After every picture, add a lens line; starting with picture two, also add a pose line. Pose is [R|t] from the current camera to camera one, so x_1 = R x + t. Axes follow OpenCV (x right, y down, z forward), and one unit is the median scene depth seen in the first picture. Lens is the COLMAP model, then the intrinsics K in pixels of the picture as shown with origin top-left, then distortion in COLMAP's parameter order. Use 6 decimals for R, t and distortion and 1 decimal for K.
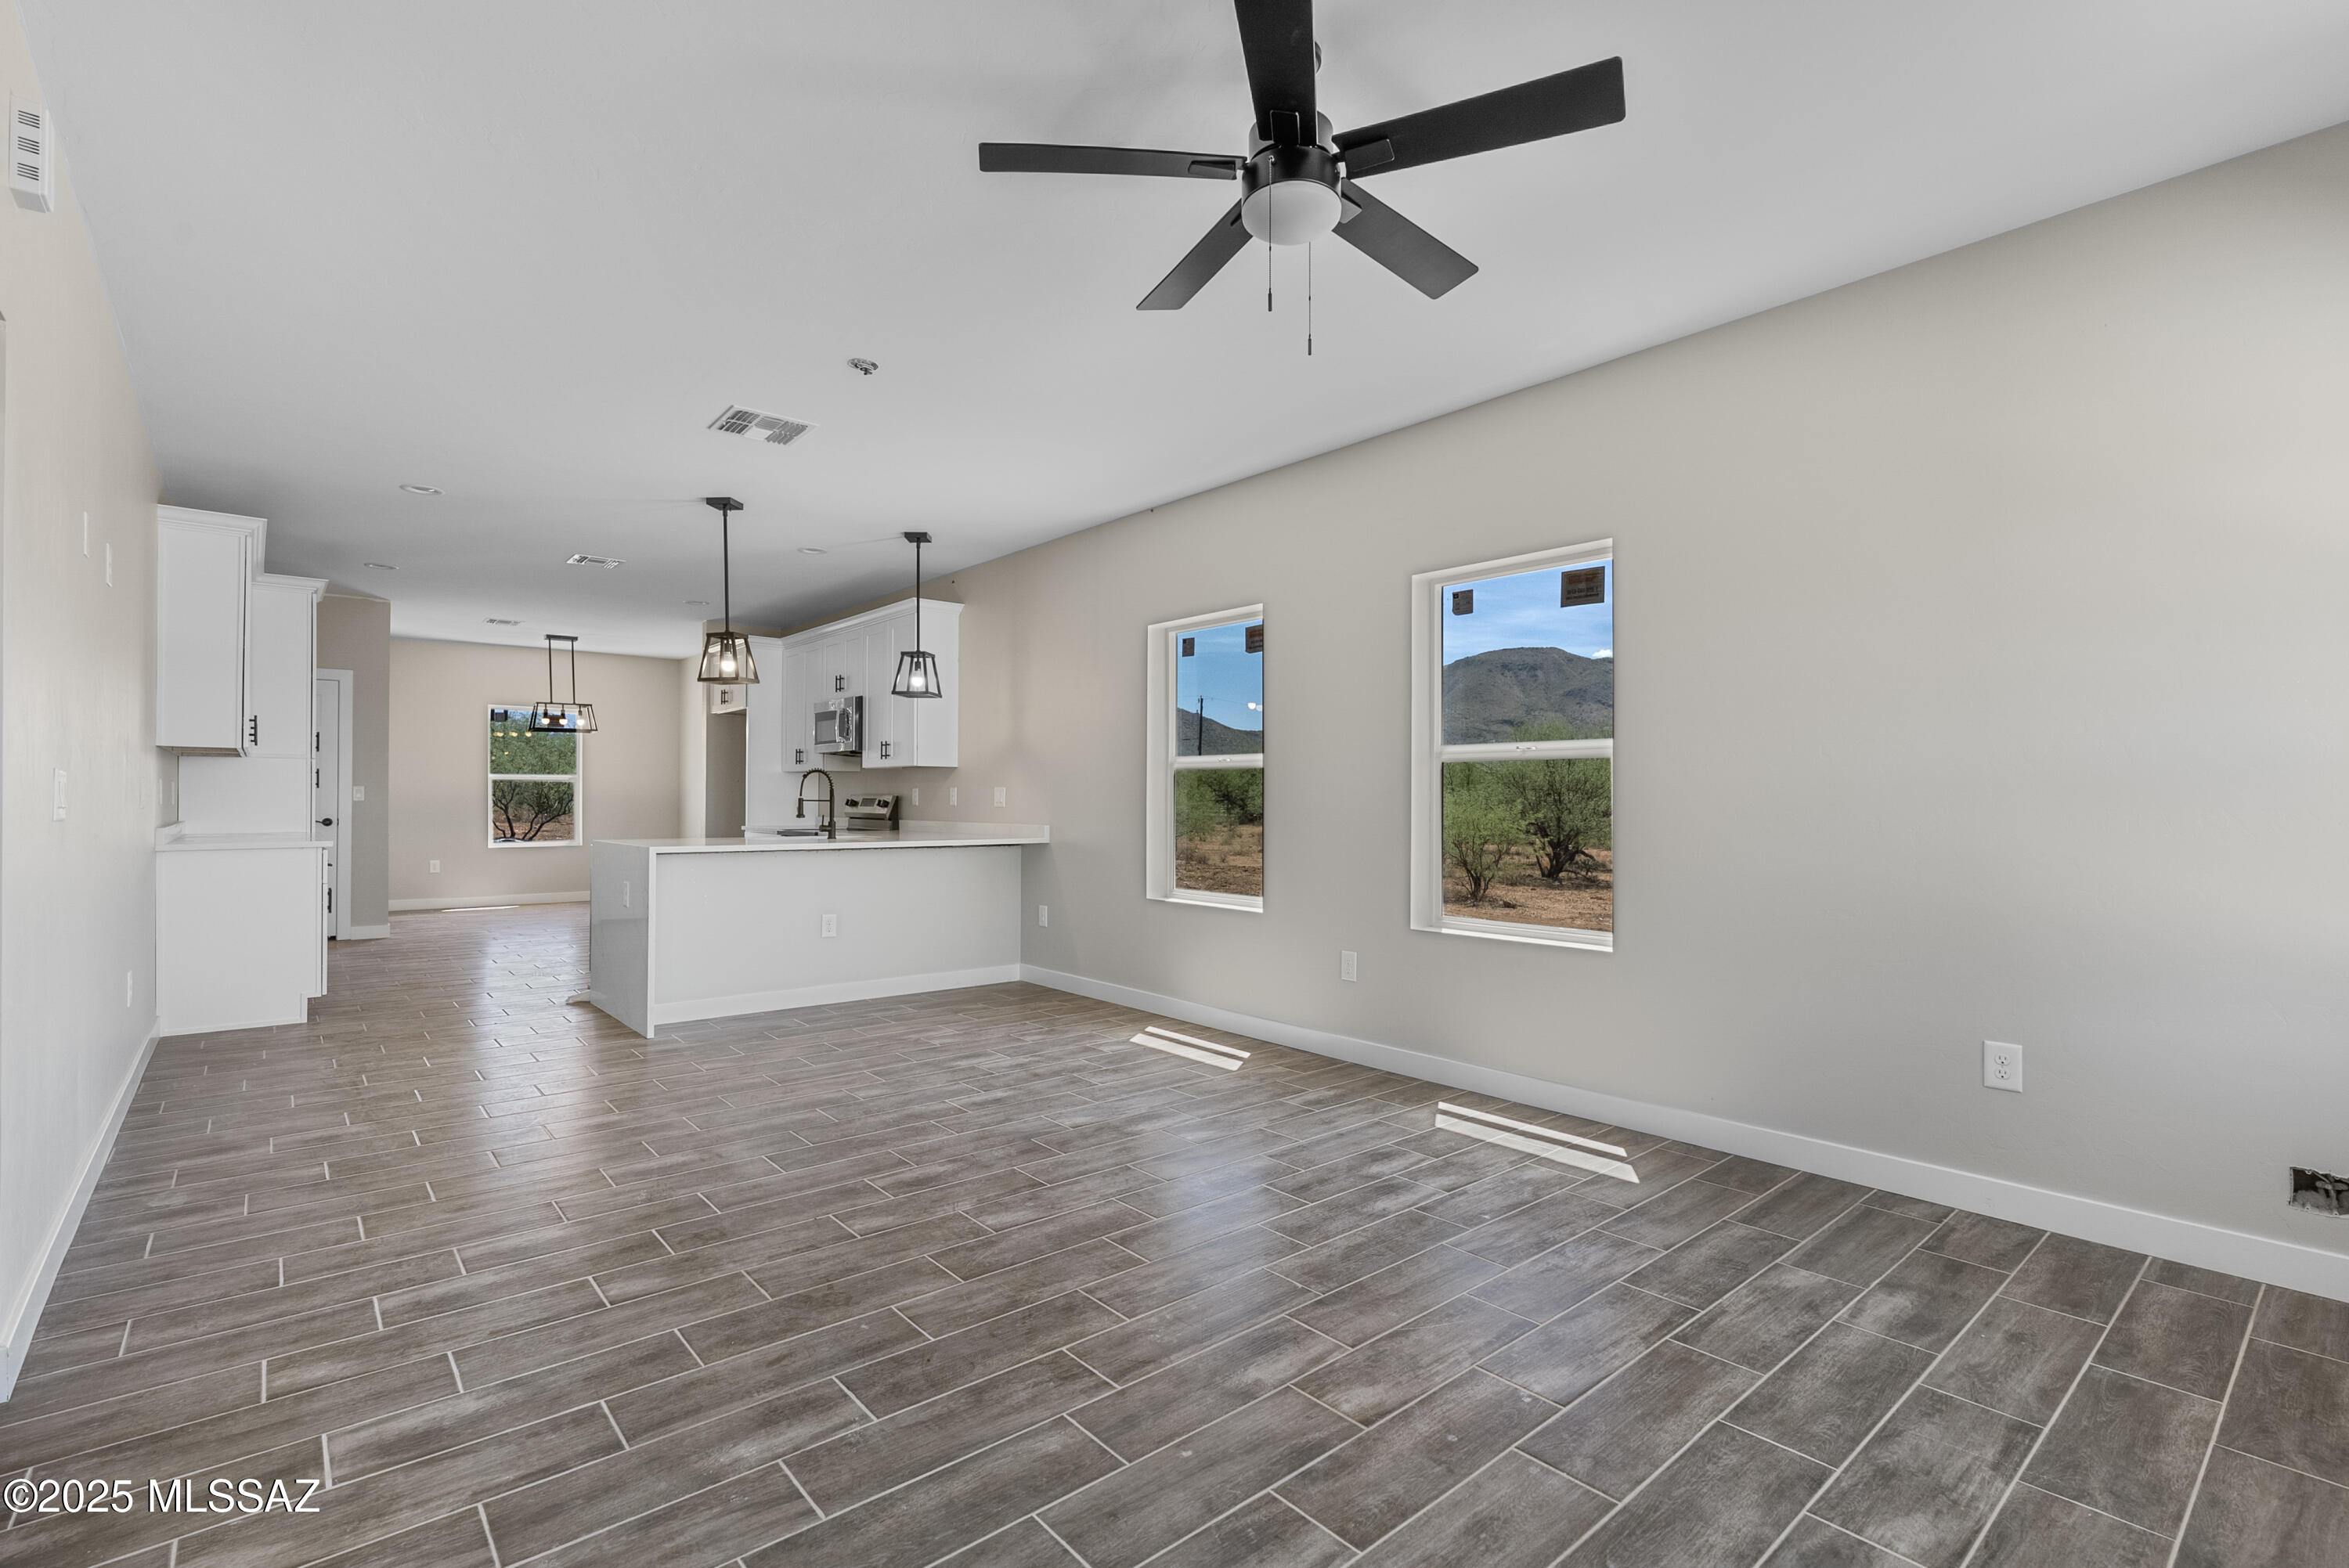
lens RADIAL K [[1067.3, 0, 1171.3], [0, 1067.3, 795.5], [0, 0, 1]] dist [-0.000533, 0.000423]
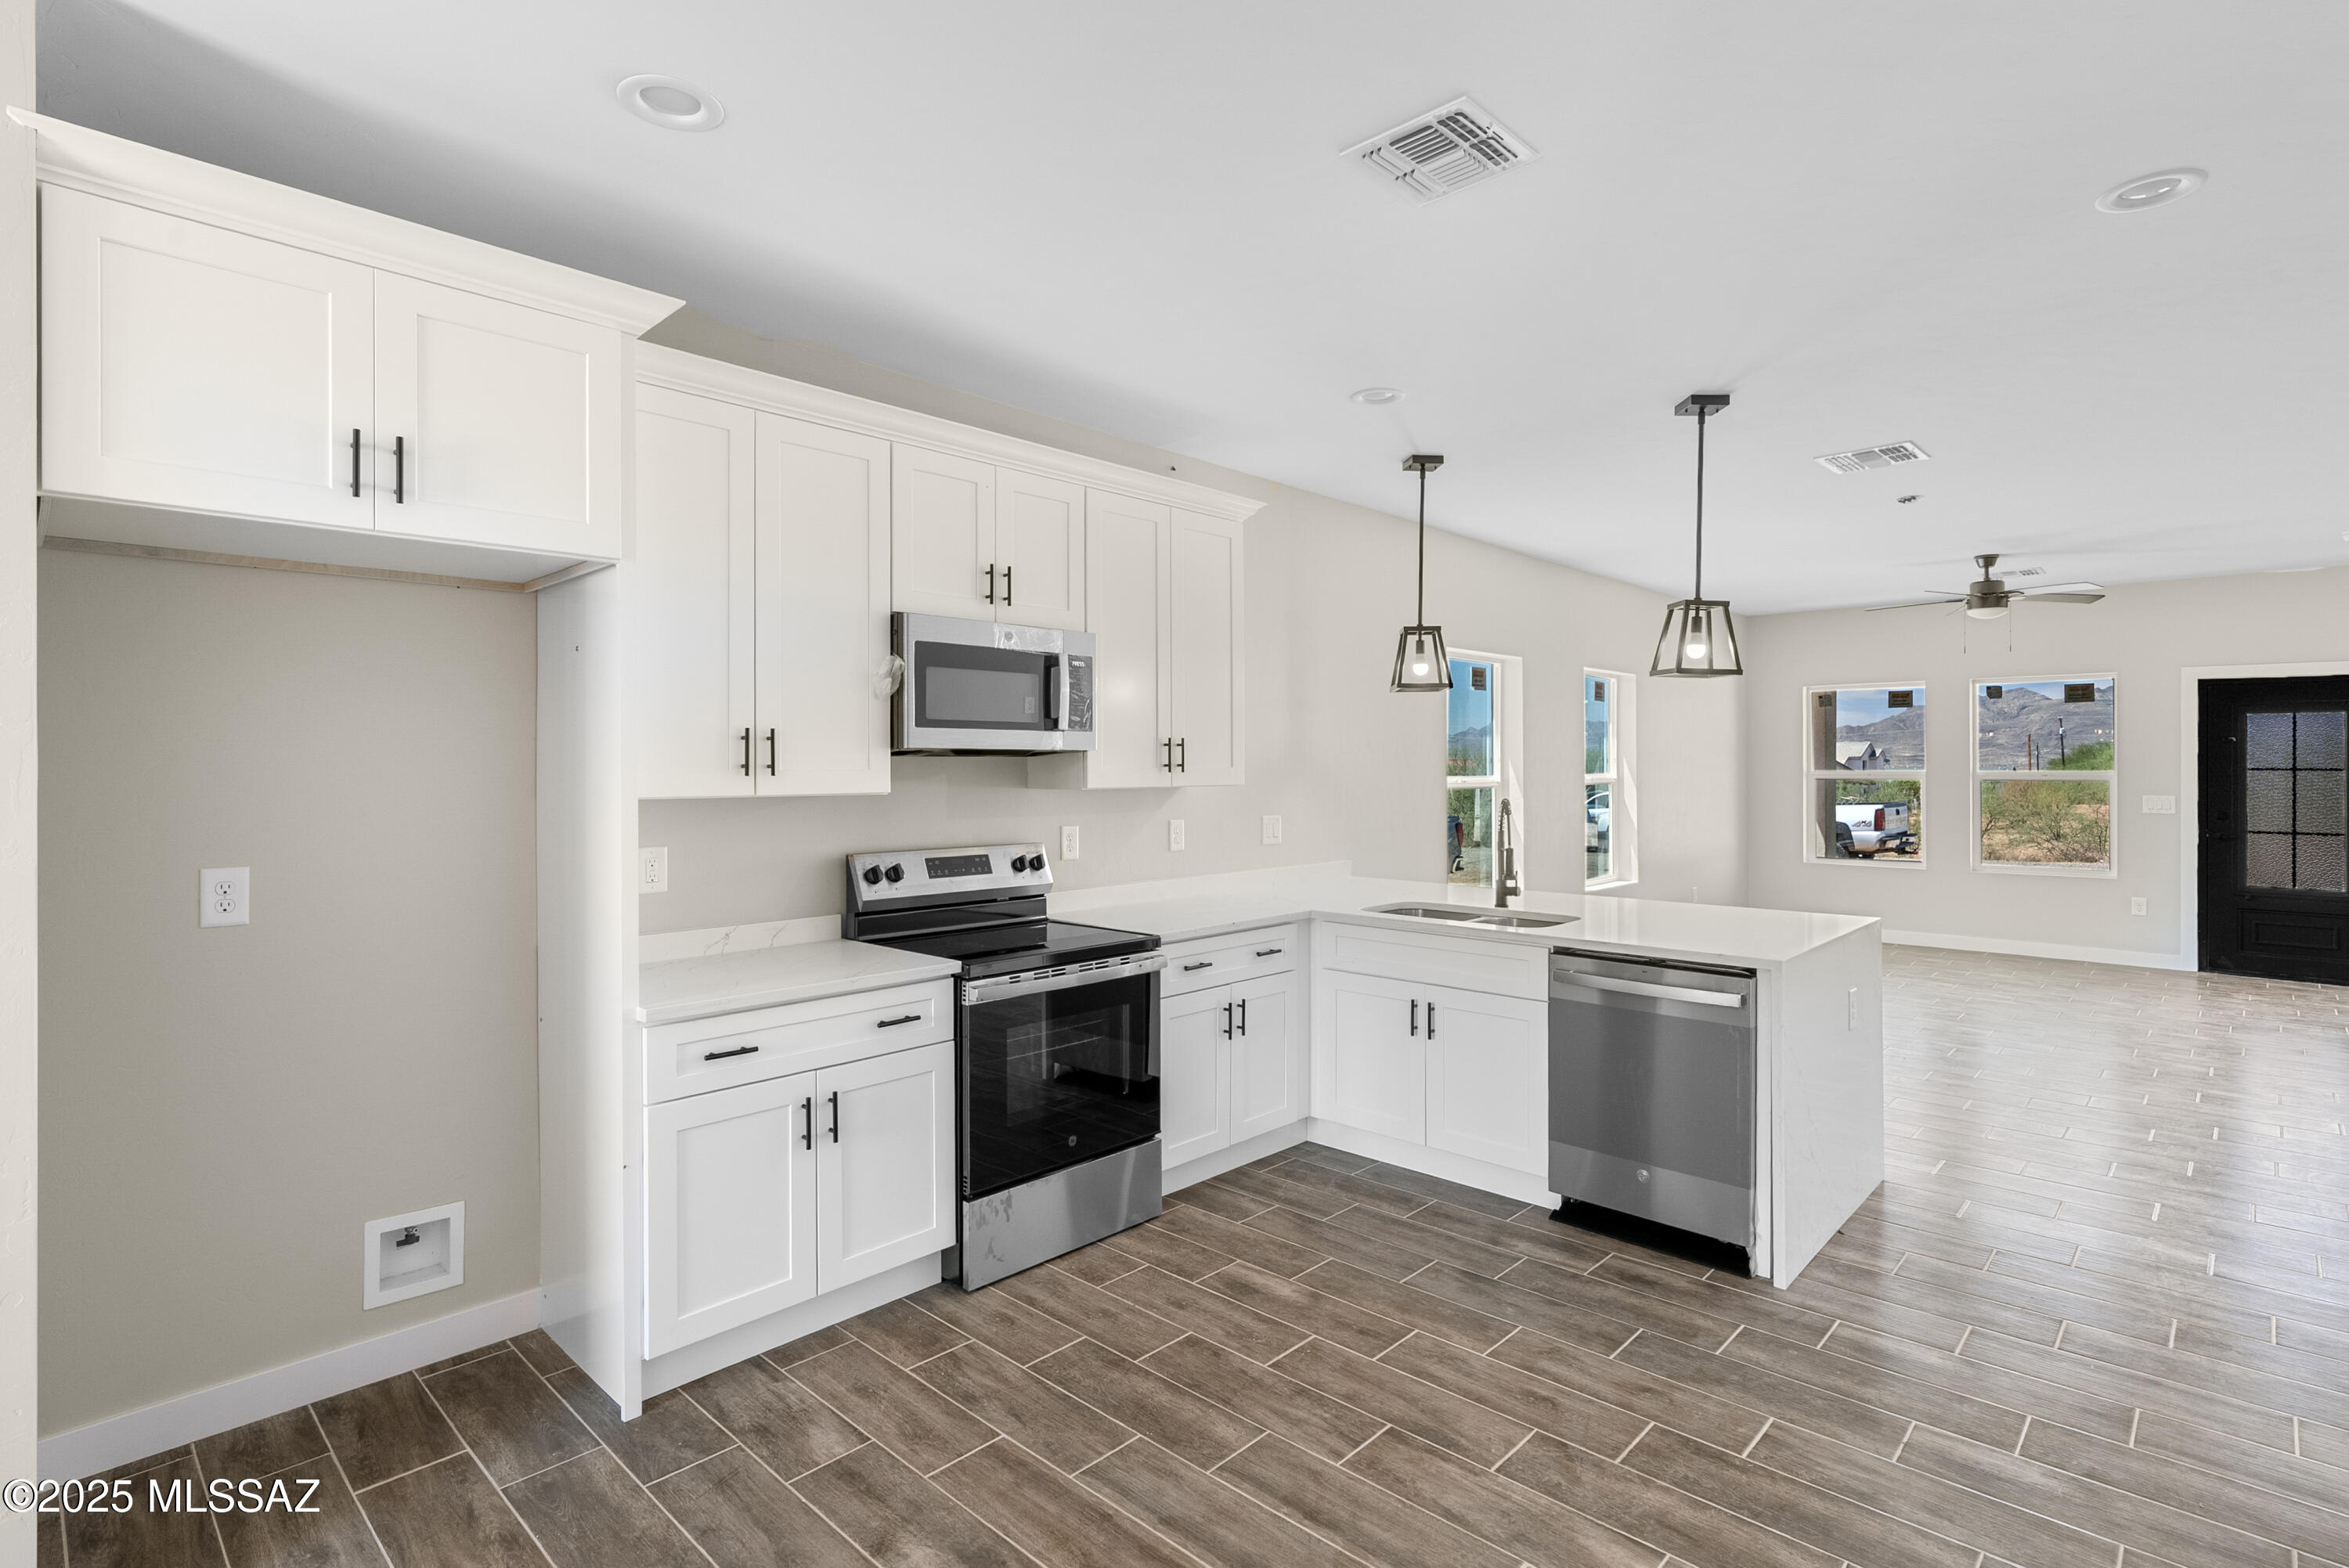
lens RADIAL K [[1112.5, 0, 1182.0], [0, 1112.5, 778.4], [0, 0, 1]] dist [-0.003457, 0.000510]
pose [[-0.095980, -0.020501, 0.995172, -1.482076], [-0.006383, 0.999780, 0.019980, -0.077027], [-0.995363, -0.004434, -0.096090, 1.918062]]
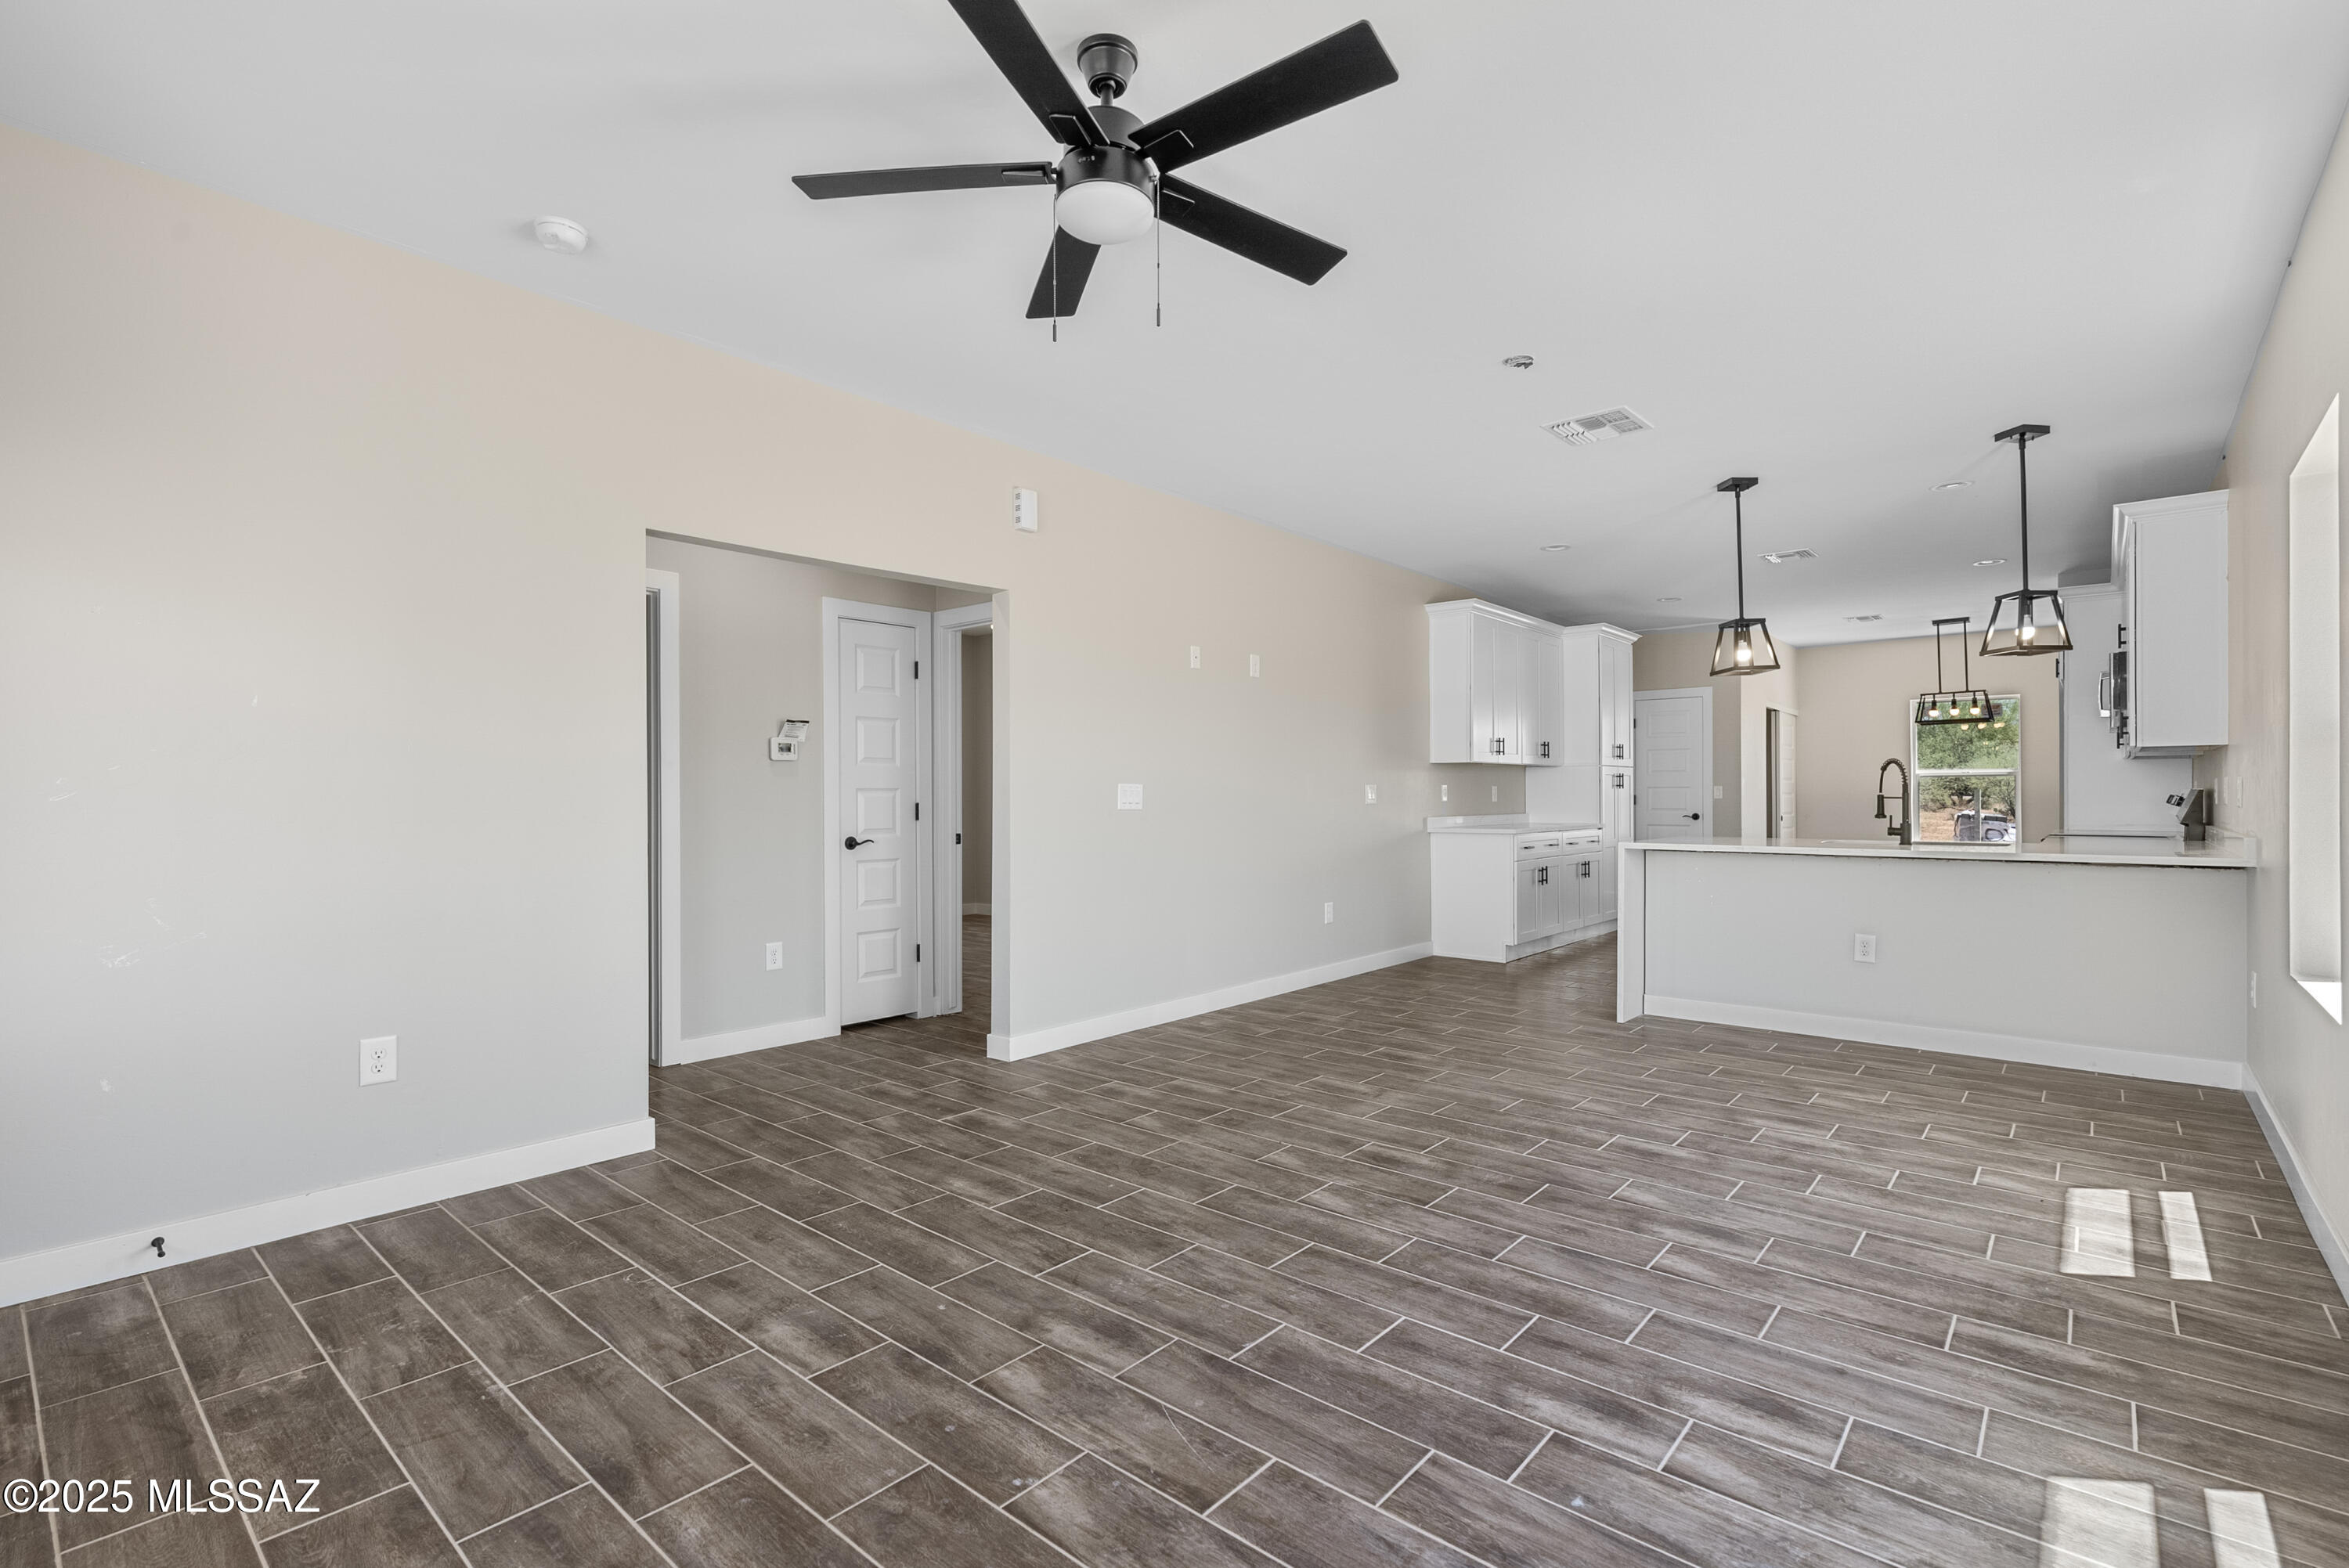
lens RADIAL K [[1067.3, 0, 1168.0], [0, 1067.3, 792.7], [0, 0, 1]] dist [-0.000533, 0.000423]
pose [[0.144348, -0.008712, -0.989489, 0.616589], [0.008787, 0.999933, -0.007522, 0.004193], [0.989488, -0.007609, 0.144415, 0.504268]]
